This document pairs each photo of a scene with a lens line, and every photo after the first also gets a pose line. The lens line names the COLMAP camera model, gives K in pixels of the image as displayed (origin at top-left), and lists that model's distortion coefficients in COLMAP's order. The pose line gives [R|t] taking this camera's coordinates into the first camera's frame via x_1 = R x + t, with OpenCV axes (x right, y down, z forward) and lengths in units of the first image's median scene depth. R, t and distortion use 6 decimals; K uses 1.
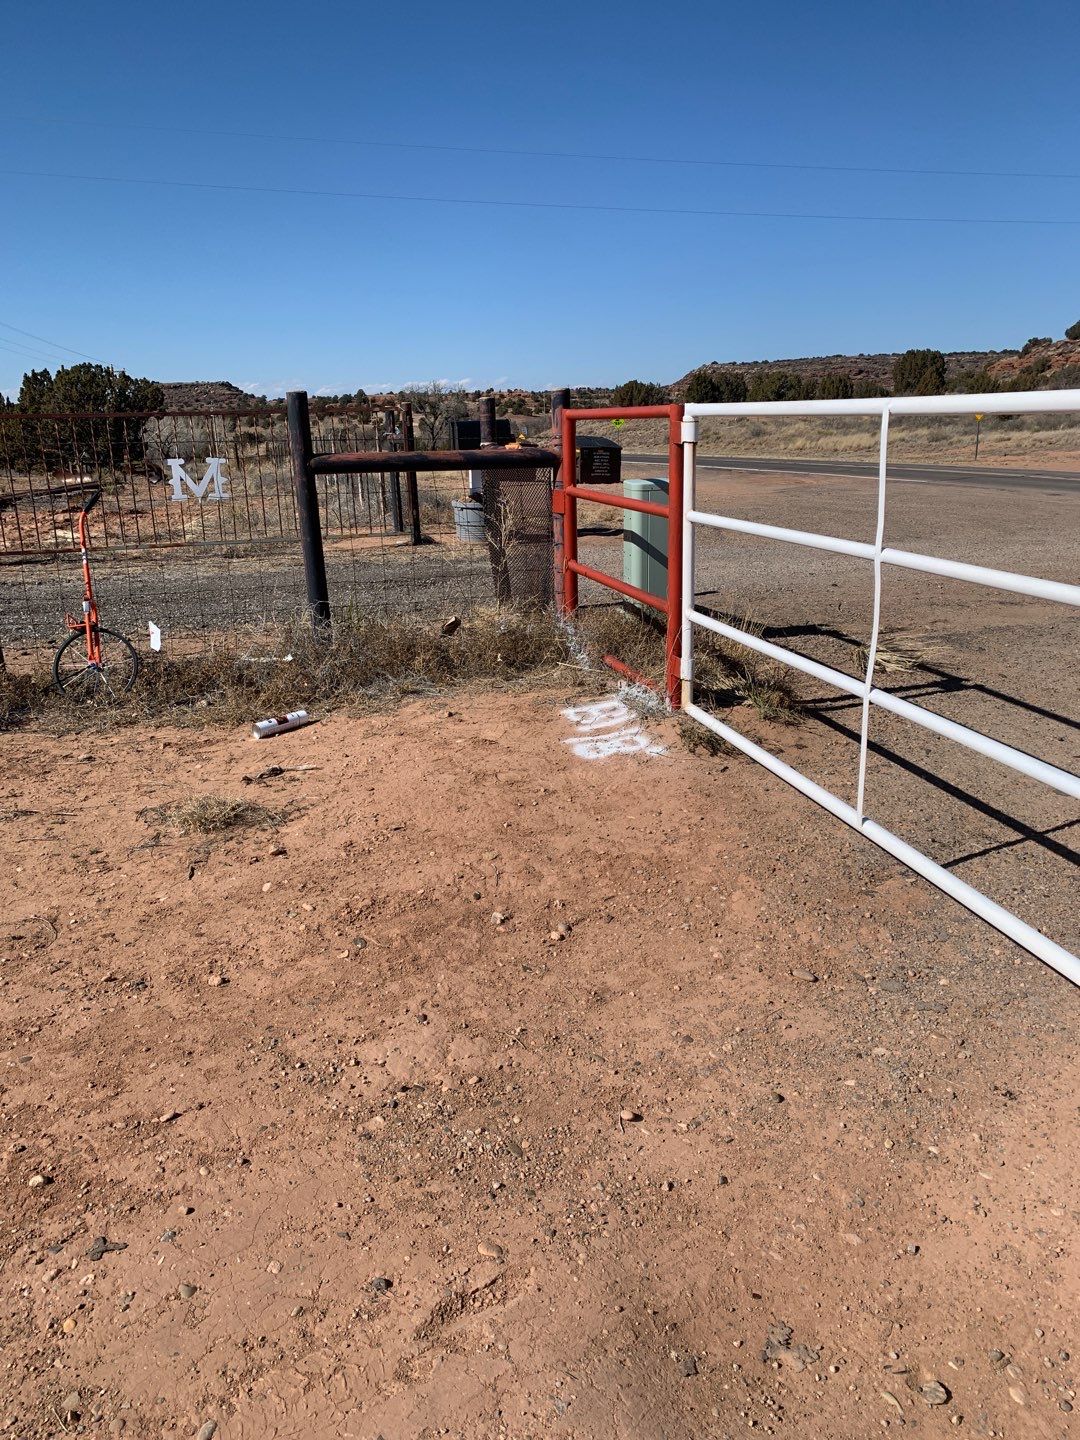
lens RADIAL K [[1101.5, 0, 545.8], [0, 1101.5, 694.9], [0, 0, 1]] dist [0.048218, -0.062527]
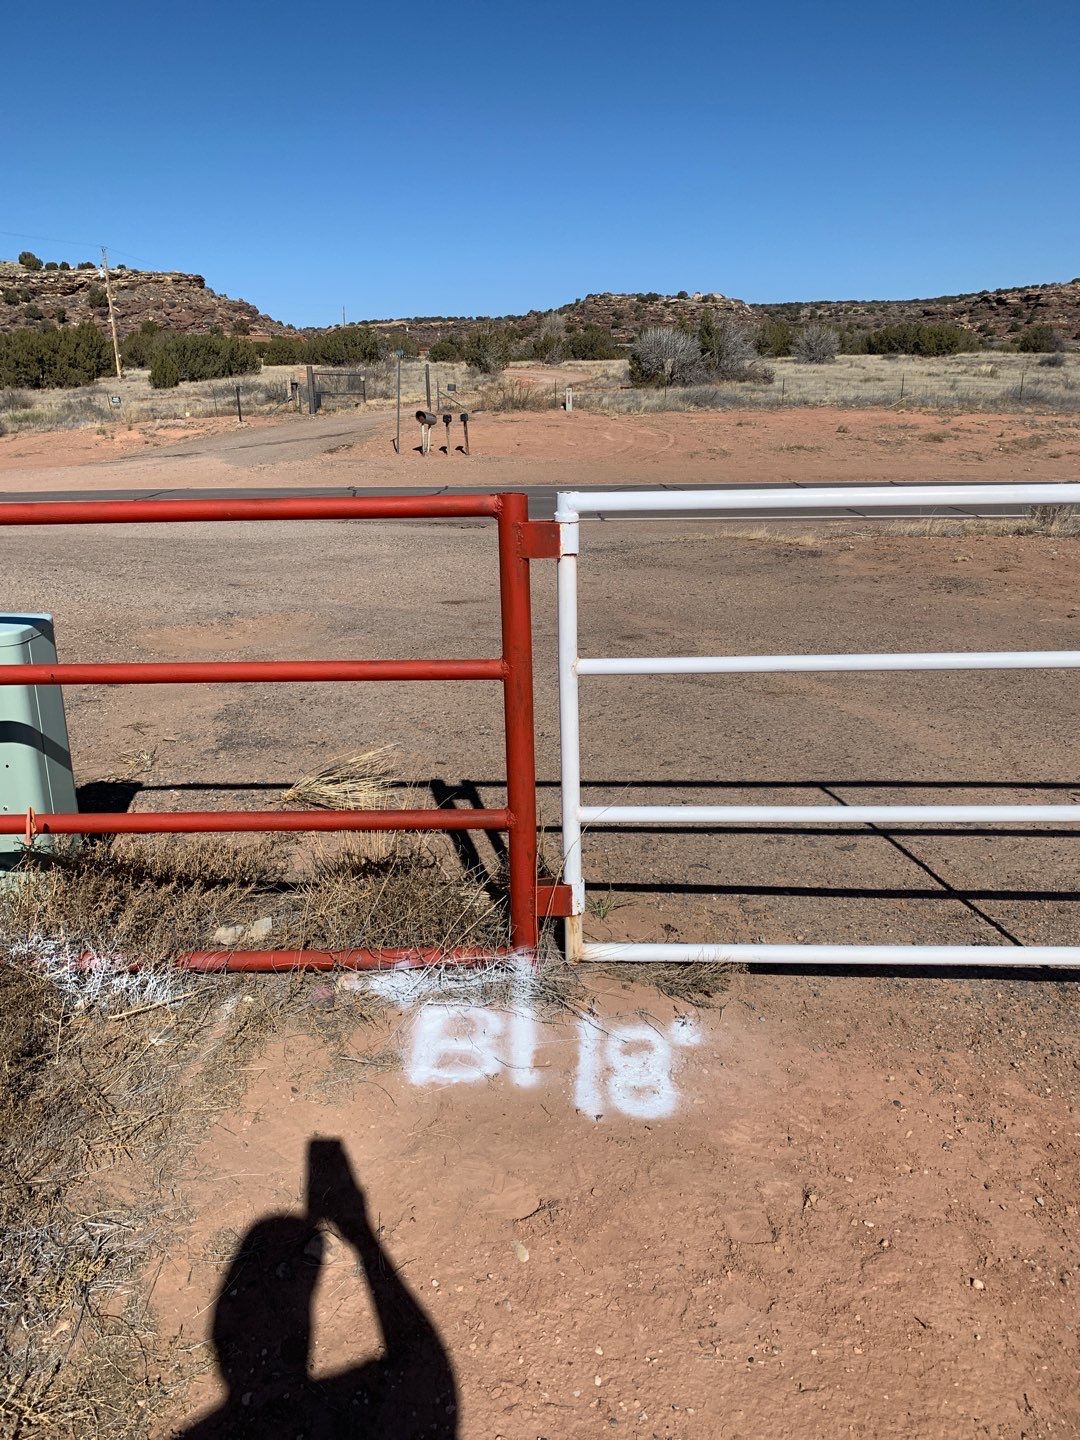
lens RADIAL K [[1101.5, 0, 545.8], [0, 1101.5, 694.9], [0, 0, 1]] dist [0.048218, -0.062527]
pose [[0.294952, -0.253545, 0.921259, -0.348491], [0.254430, 0.950183, 0.180047, -0.204373], [-0.921015, 0.181291, 0.344768, 0.621794]]
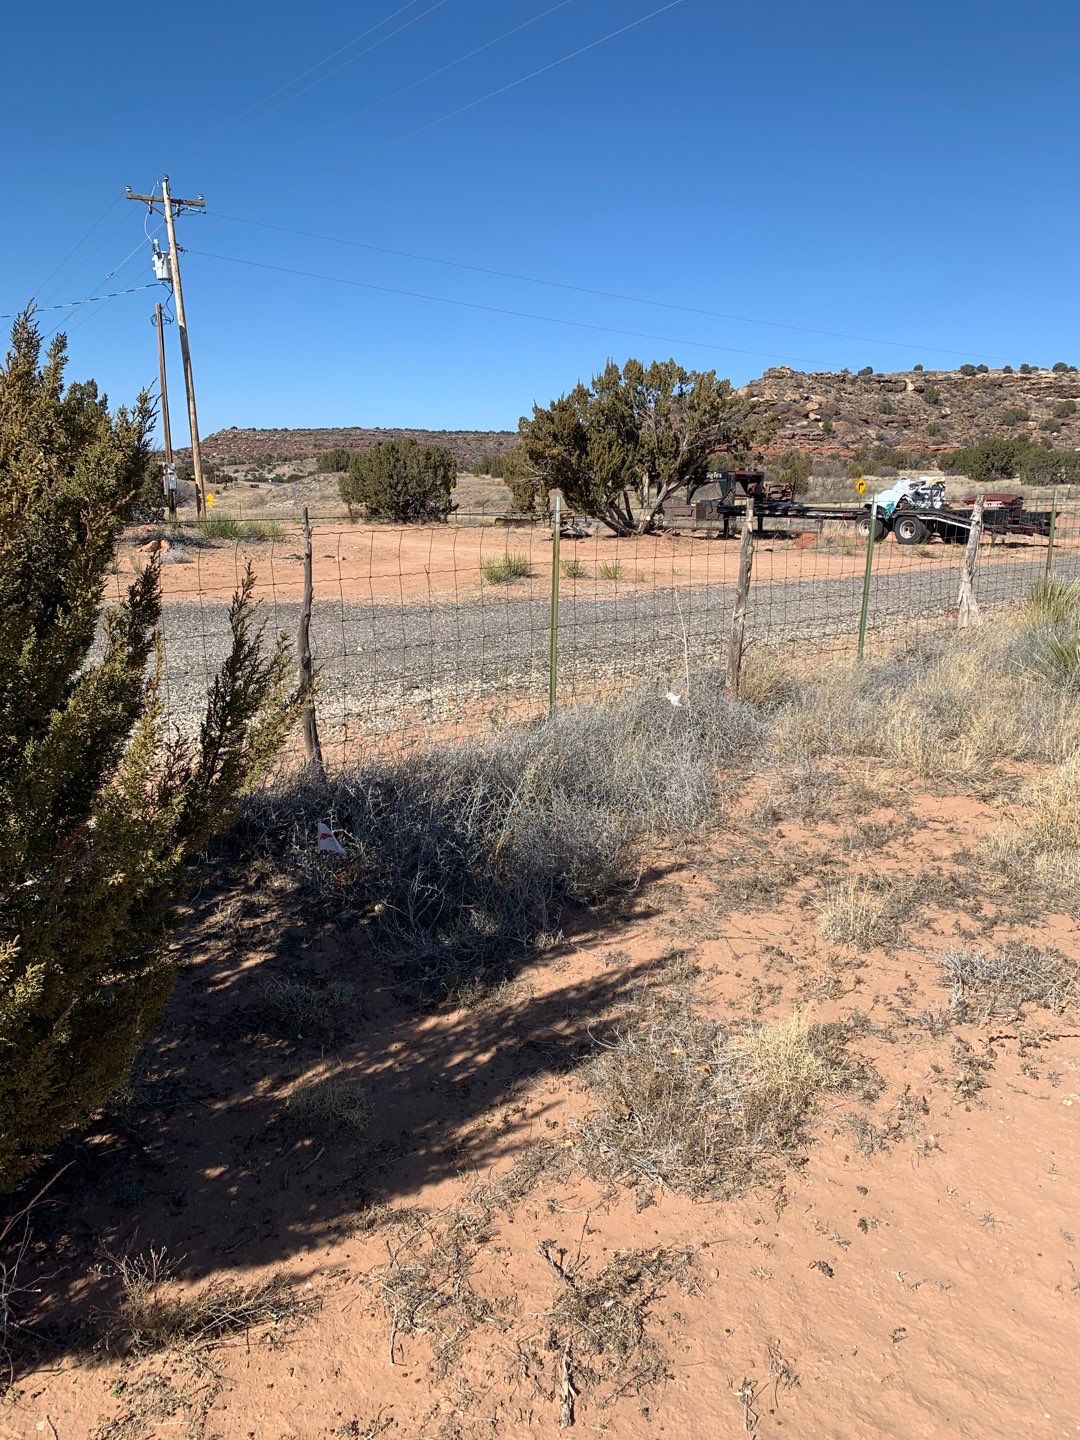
lens RADIAL K [[1119.5, 0, 540.0], [0, 1119.5, 720.0], [0, 0, 1]] dist [0.025589, -0.009257]
pose [[0.905086, -0.059932, 0.420984, -5.691083], [0.076332, 0.996835, -0.022197, 0.444552], [-0.418321, 0.052225, 0.906796, -1.477847]]
